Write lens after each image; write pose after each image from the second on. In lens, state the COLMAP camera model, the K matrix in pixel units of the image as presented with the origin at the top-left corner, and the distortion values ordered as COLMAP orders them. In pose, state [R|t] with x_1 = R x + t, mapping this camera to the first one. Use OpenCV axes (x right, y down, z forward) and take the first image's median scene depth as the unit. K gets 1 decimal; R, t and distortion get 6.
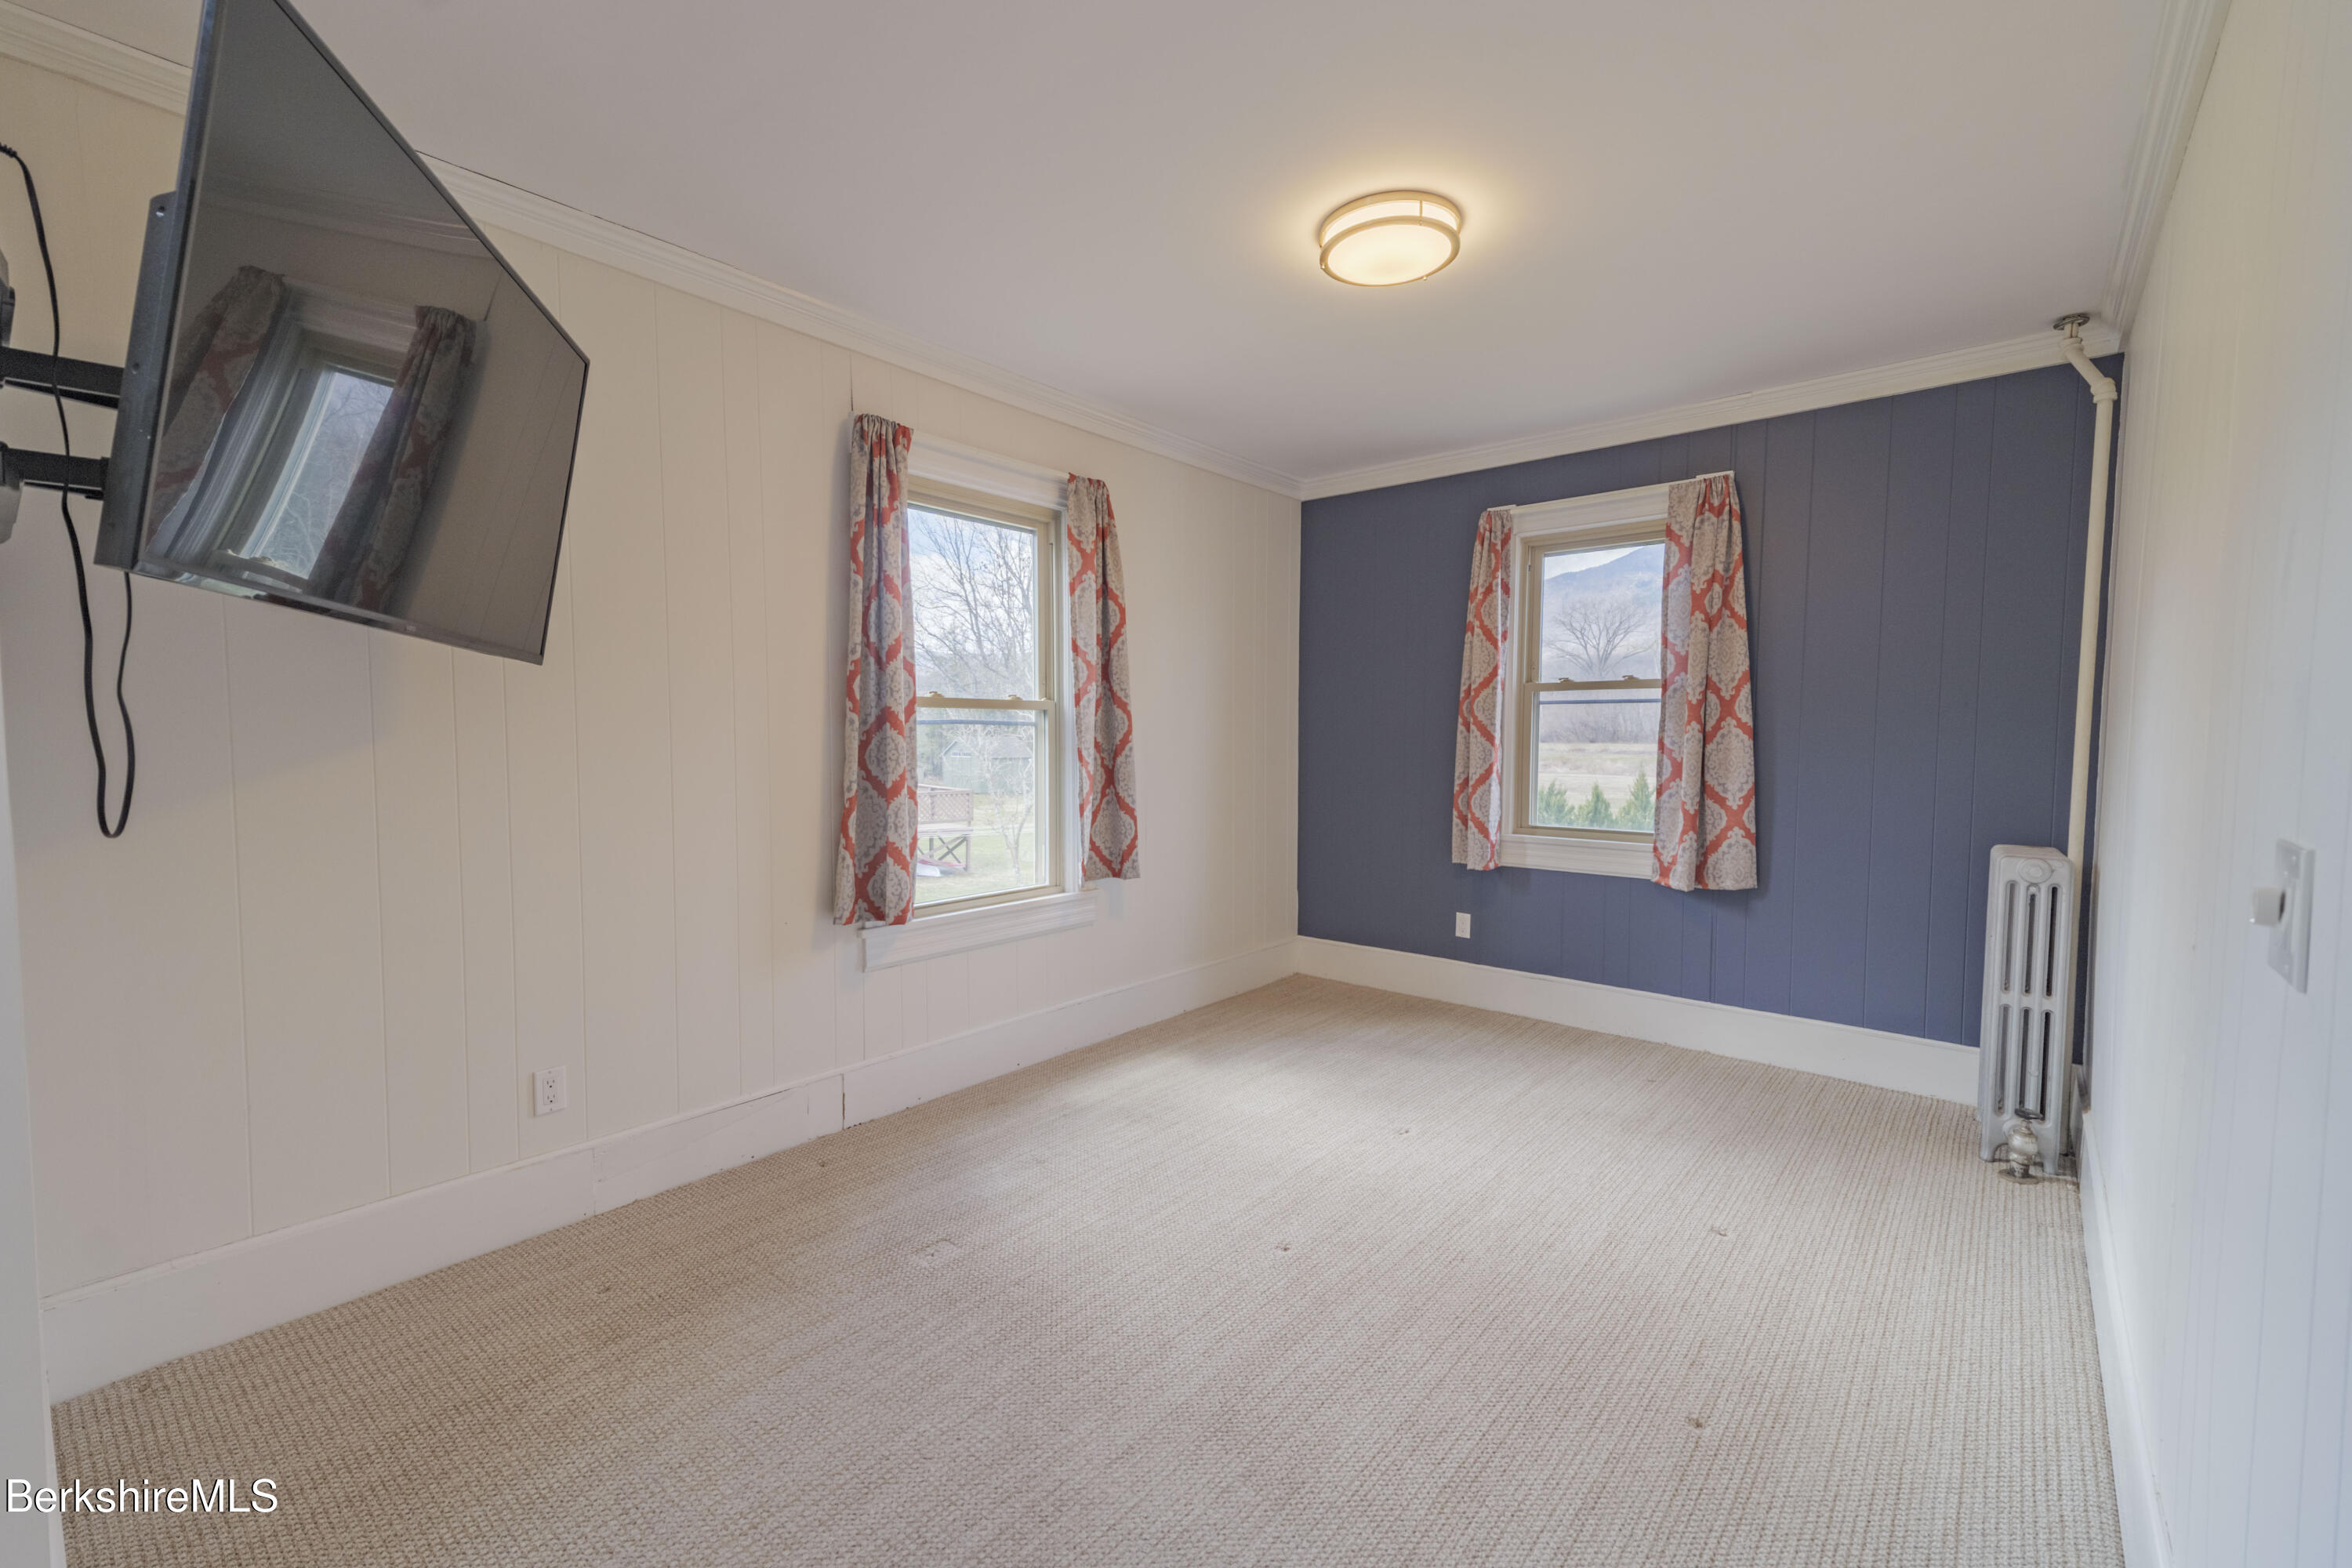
lens RADIAL K [[979.0, 0, 1186.5], [0, 979.0, 790.3], [0, 0, 1]] dist [0.032028, -0.000106]
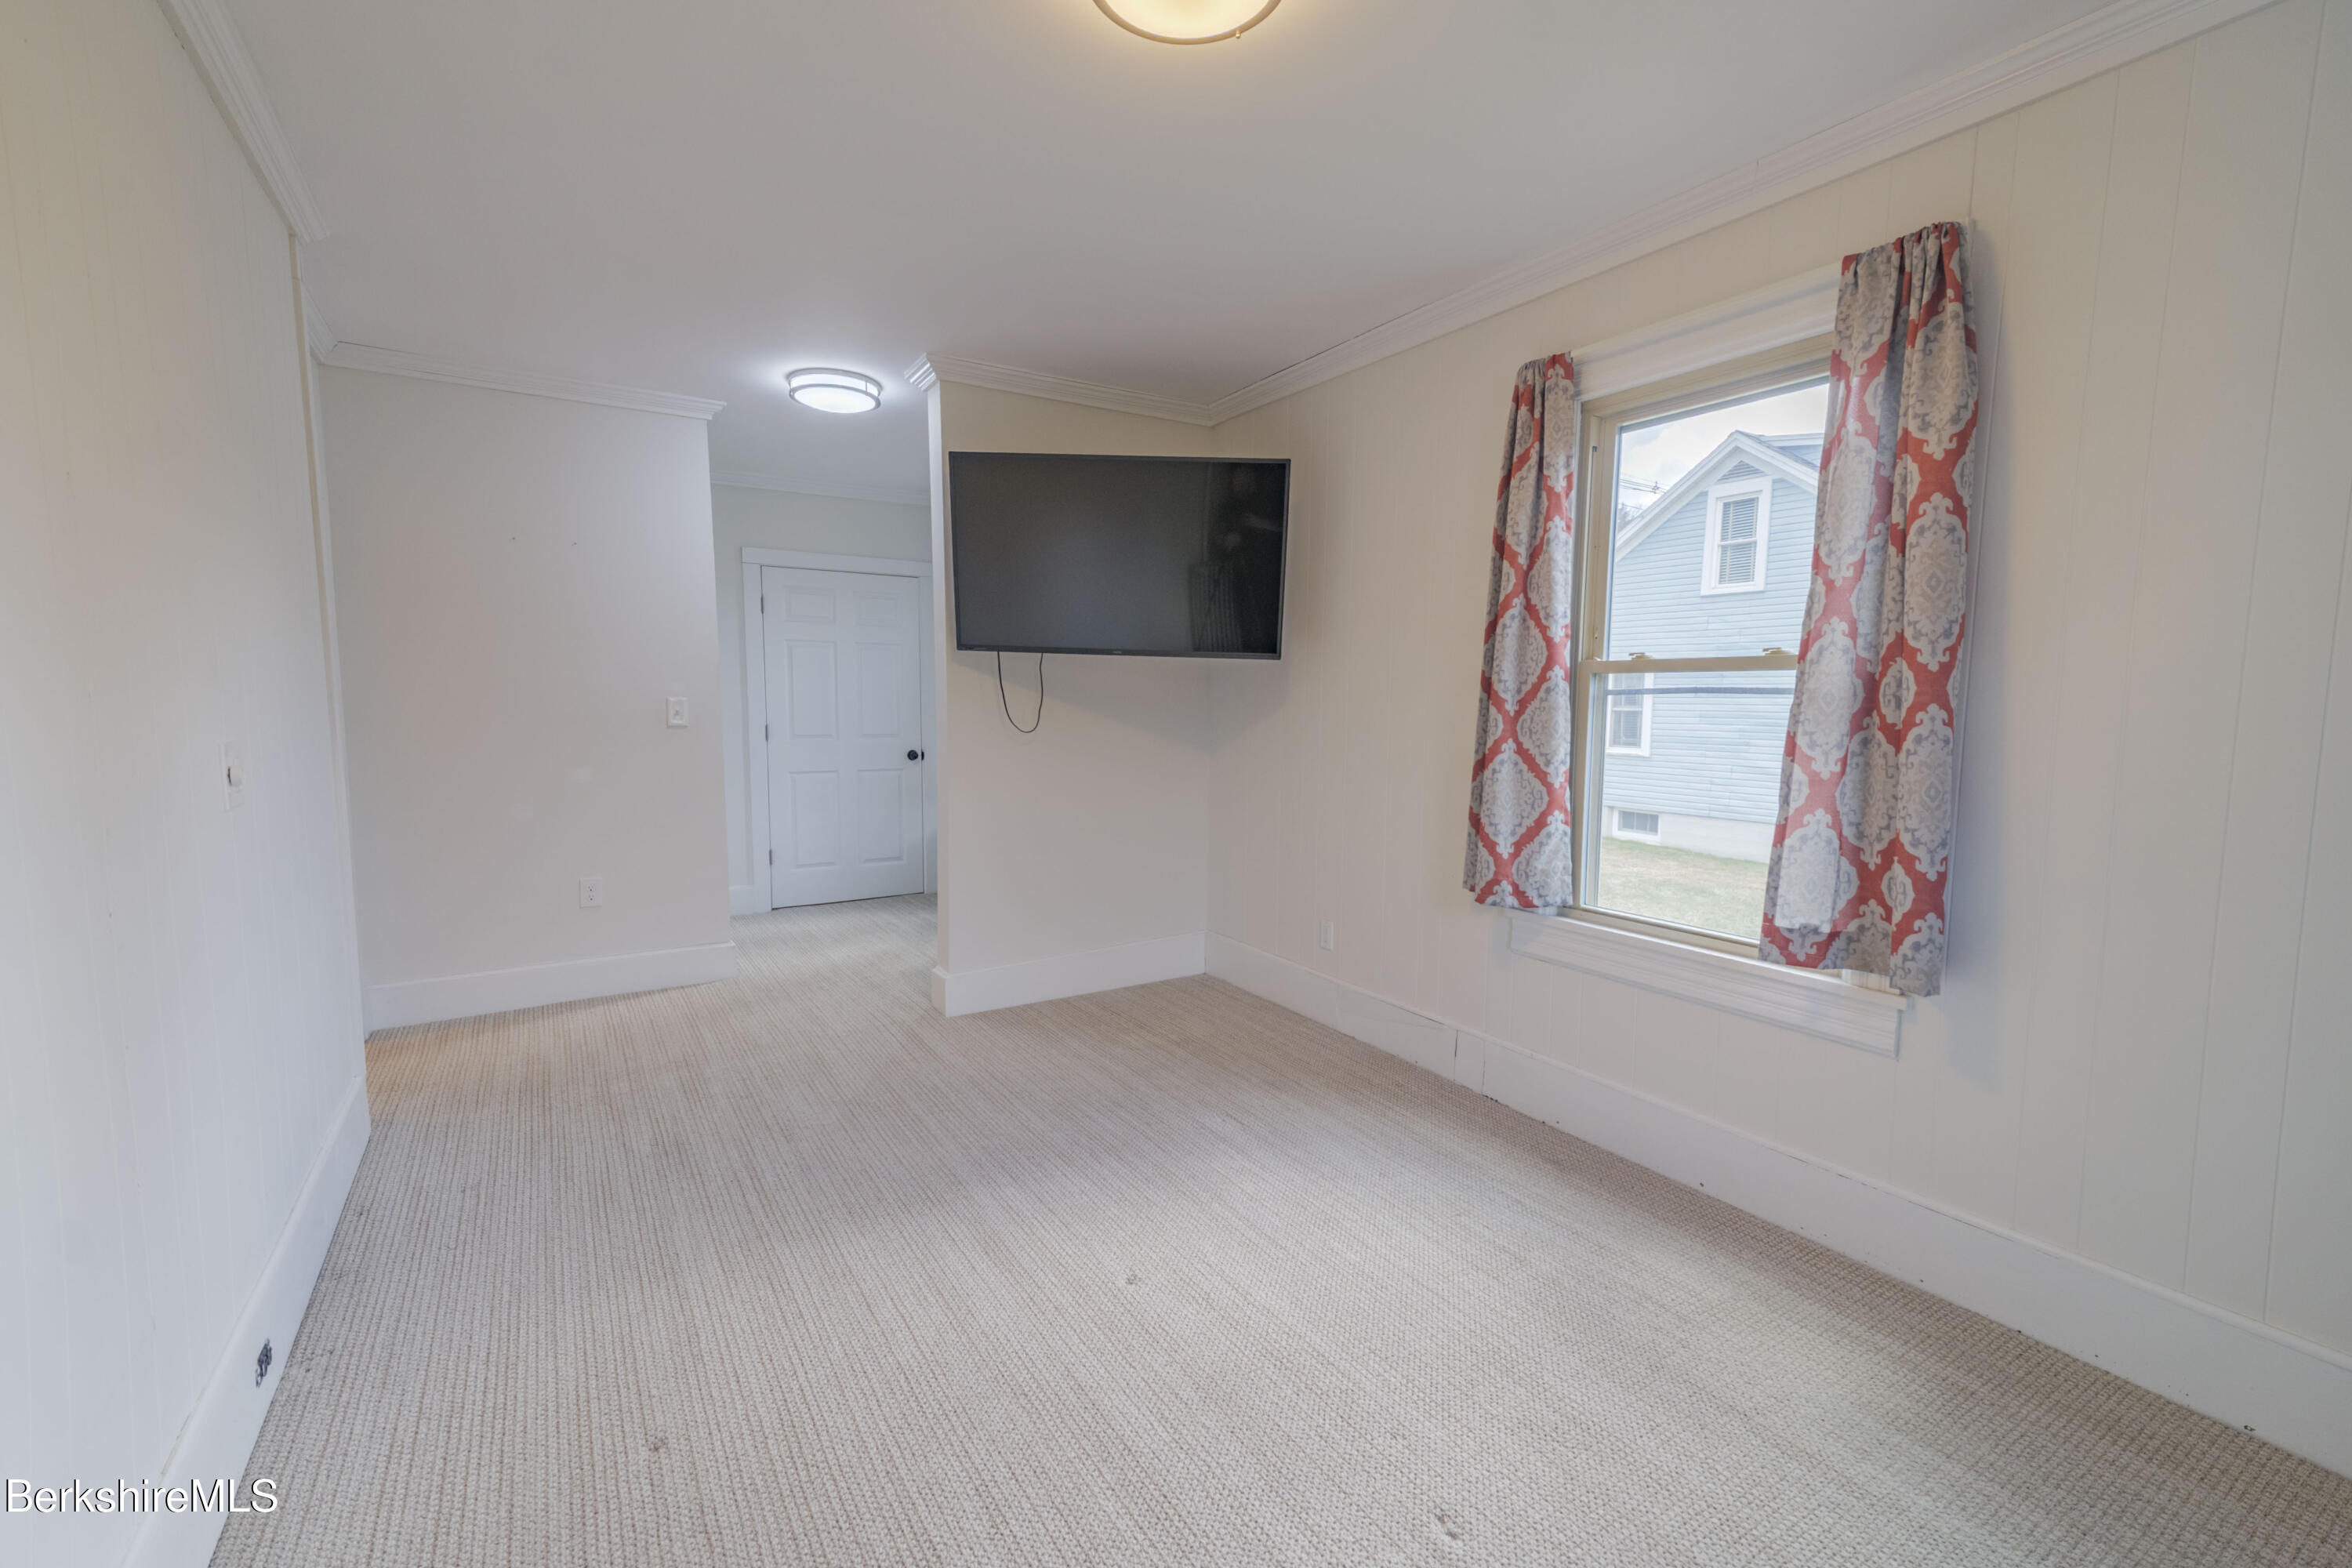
lens RADIAL K [[979.0, 0, 1186.5], [0, 979.0, 790.3], [0, 0, 1]] dist [0.032028, -0.000106]
pose [[-0.296639, 0.087371, -0.950984, 0.648184], [-0.071042, 0.991028, 0.113210, -0.056810], [0.952343, 0.101142, -0.287771, 0.920692]]
